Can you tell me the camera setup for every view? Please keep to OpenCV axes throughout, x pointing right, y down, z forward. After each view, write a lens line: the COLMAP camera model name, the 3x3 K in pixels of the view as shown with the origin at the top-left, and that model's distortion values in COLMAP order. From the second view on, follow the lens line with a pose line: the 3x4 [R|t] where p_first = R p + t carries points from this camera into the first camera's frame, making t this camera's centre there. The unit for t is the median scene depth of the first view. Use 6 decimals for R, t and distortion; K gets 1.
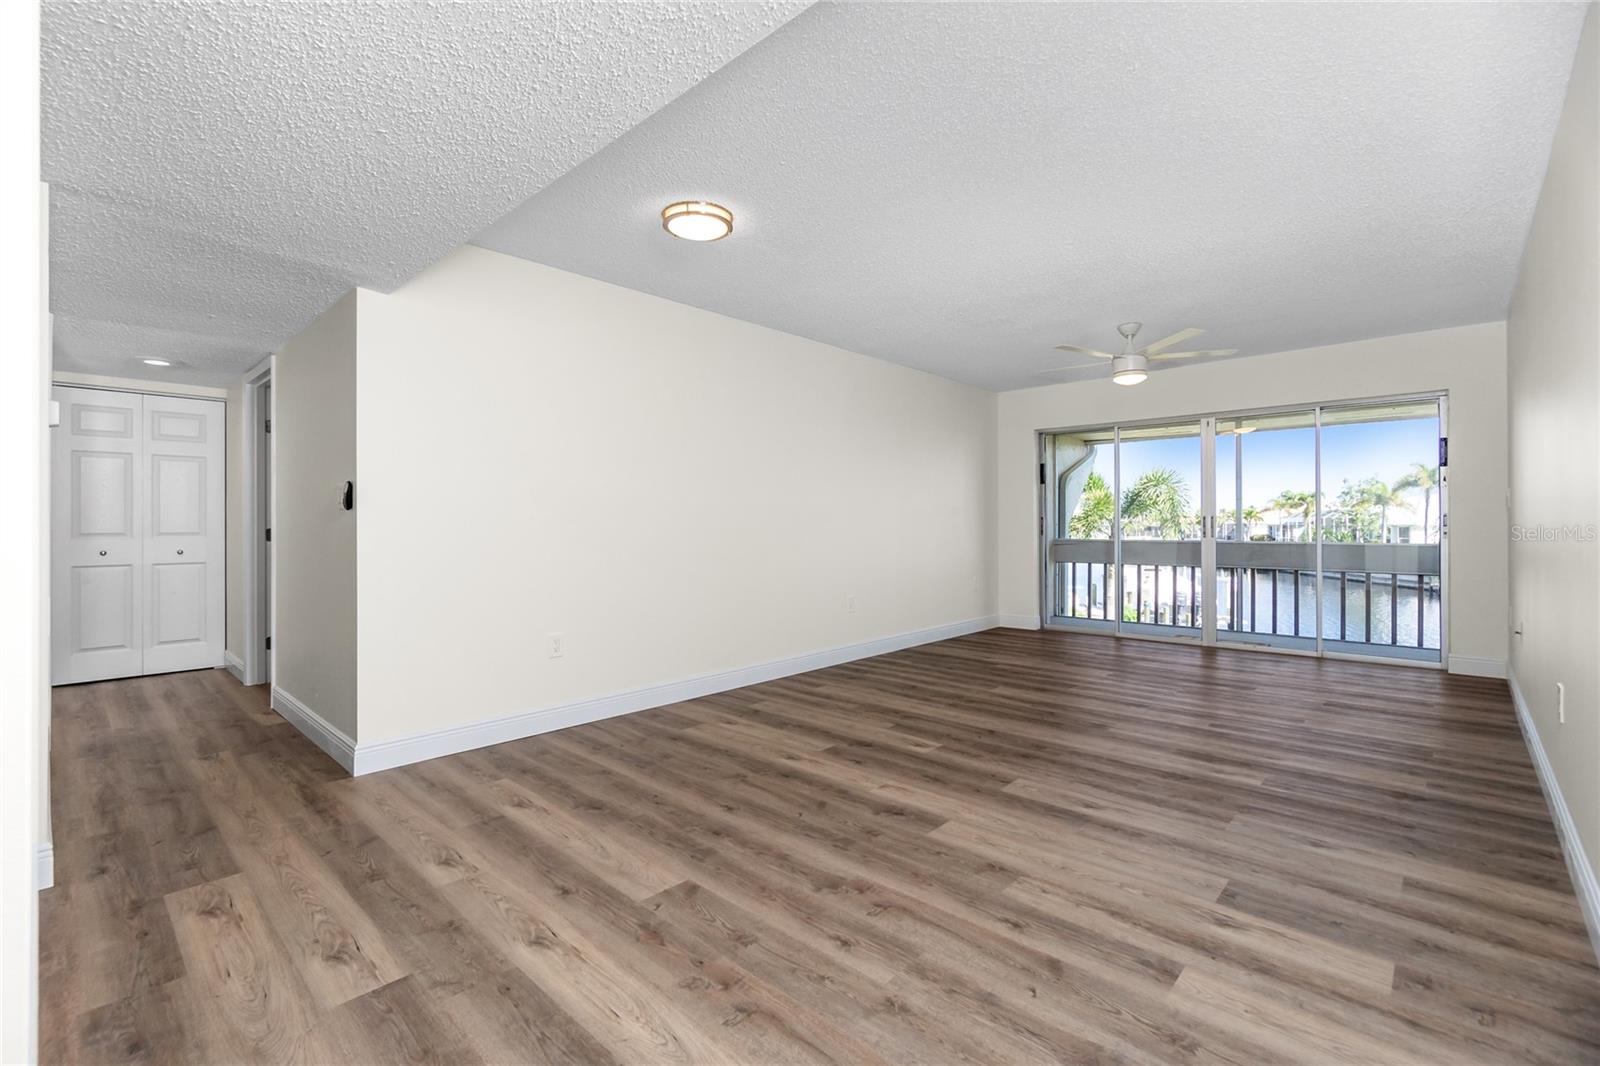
lens RADIAL K [[688.7, 0, 796.5], [0, 688.7, 521.5], [0, 0, 1]] dist [-0.001680, 0.000537]
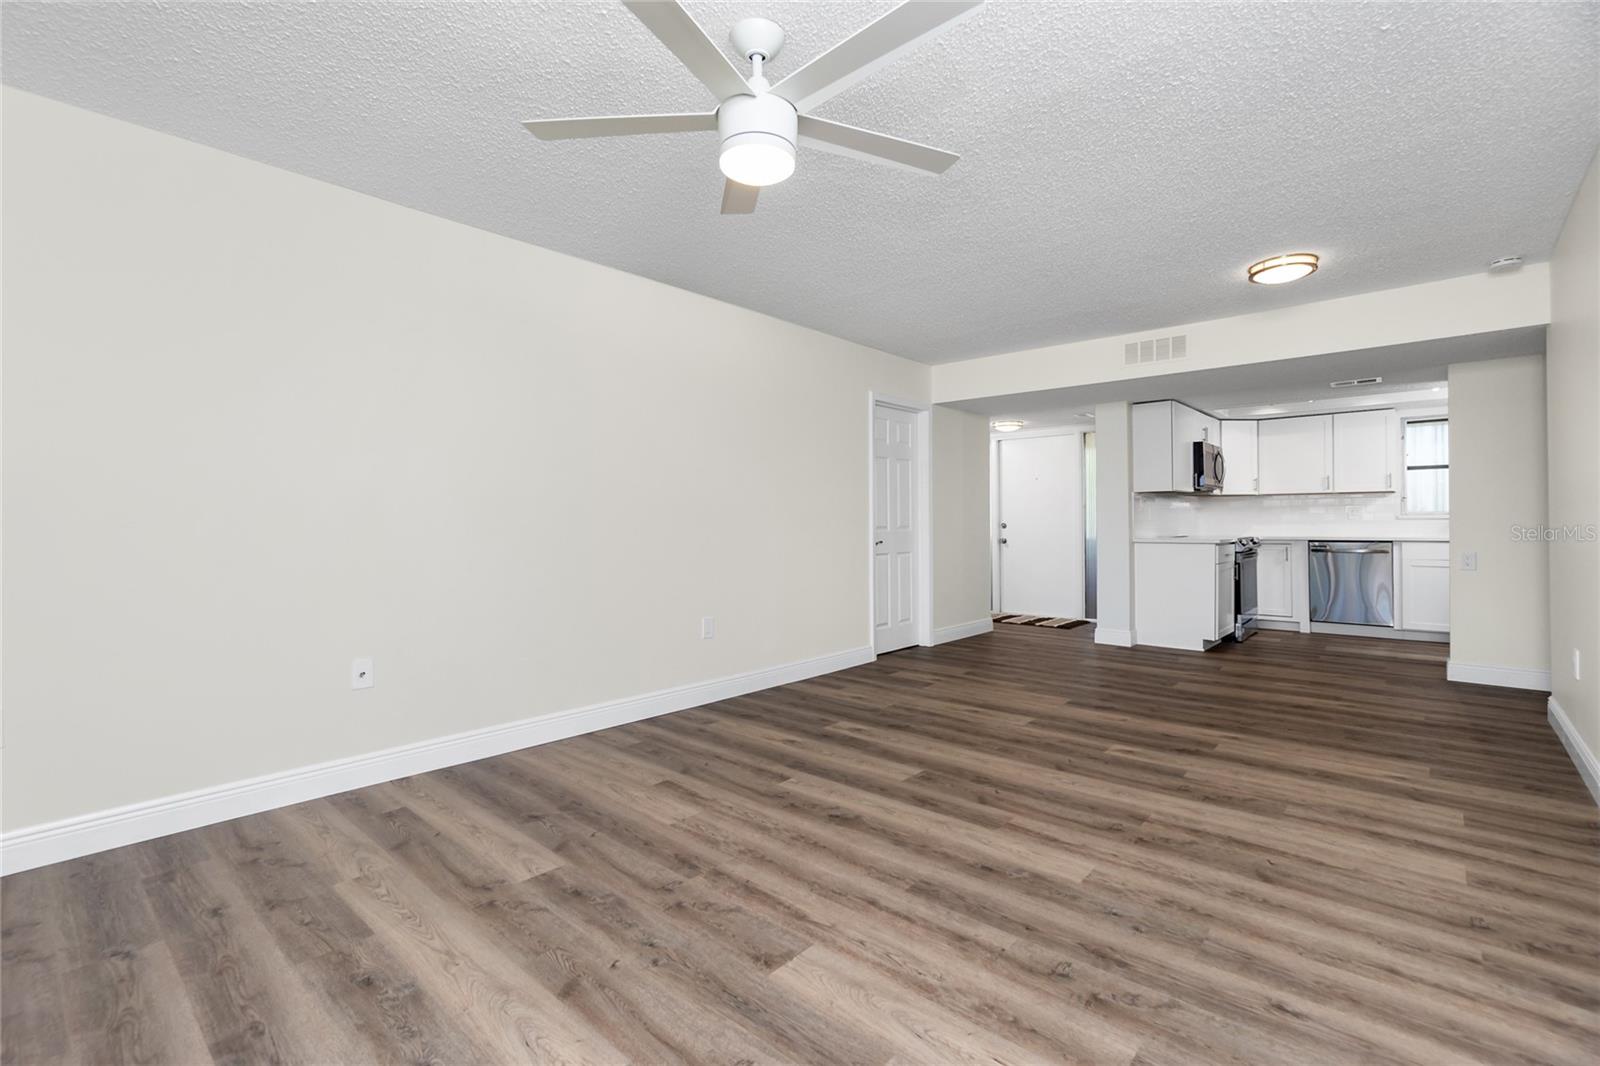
lens RADIAL K [[708.3, 0, 788.8], [0, 708.3, 519.7], [0, 0, 1]] dist [-0.000625, 0.000795]
pose [[-0.999819, 0.007637, -0.017402, 0.551973], [0.007743, 0.999952, -0.006040, 0.001884], [0.017355, -0.006174, -0.999830, 1.640105]]
